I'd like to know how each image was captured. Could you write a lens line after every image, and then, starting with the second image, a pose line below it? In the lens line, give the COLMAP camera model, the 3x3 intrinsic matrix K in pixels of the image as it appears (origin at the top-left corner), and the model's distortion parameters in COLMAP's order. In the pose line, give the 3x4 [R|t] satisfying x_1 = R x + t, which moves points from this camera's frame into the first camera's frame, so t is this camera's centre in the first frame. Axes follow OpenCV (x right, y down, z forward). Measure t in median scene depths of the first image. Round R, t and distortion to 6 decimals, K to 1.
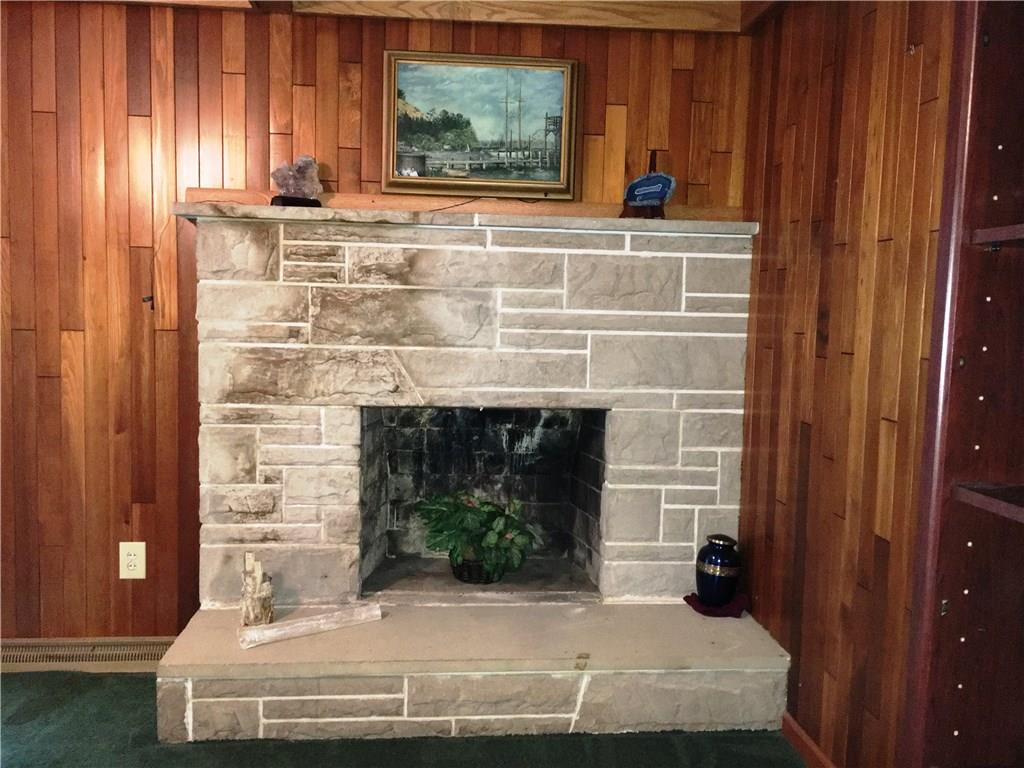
lens RADIAL K [[879.4, 0, 513.0], [0, 879.4, 383.3], [0, 0, 1]] dist [0.065401, -0.016227]
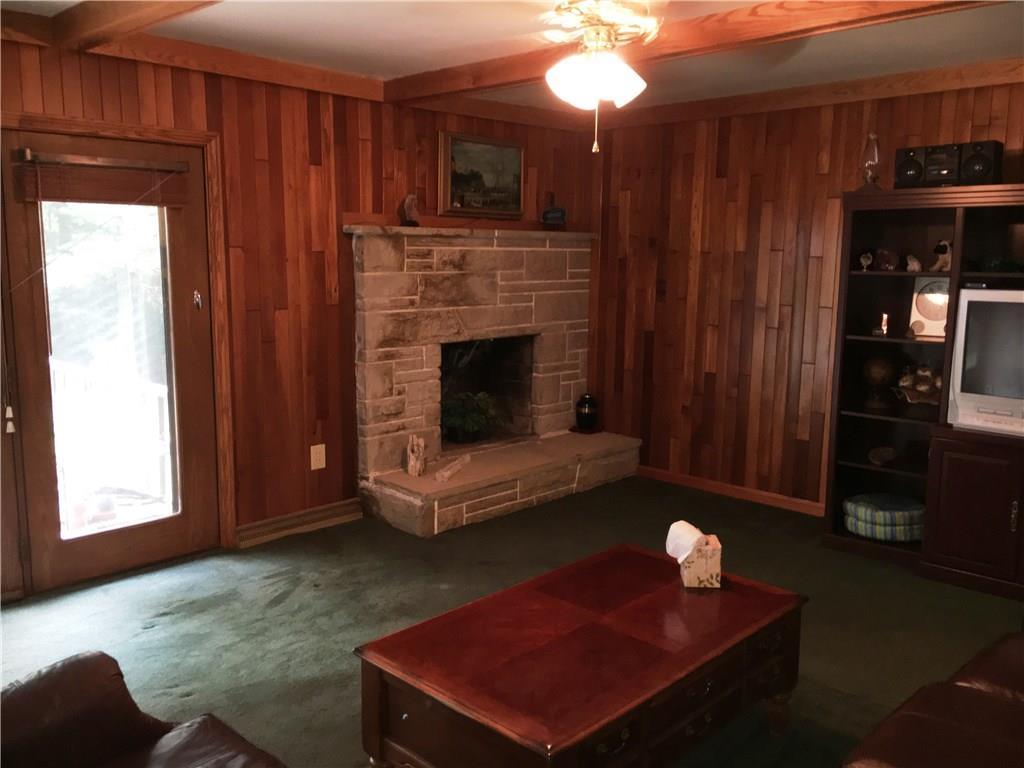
lens RADIAL K [[879.4, 0, 510.5], [0, 879.4, 385.4], [0, 0, 1]] dist [0.065401, -0.016227]
pose [[0.752179, -0.116982, 0.648492, -1.184935], [0.064096, 0.992438, 0.104682, -0.063055], [-0.655834, -0.037174, 0.753989, -0.368047]]
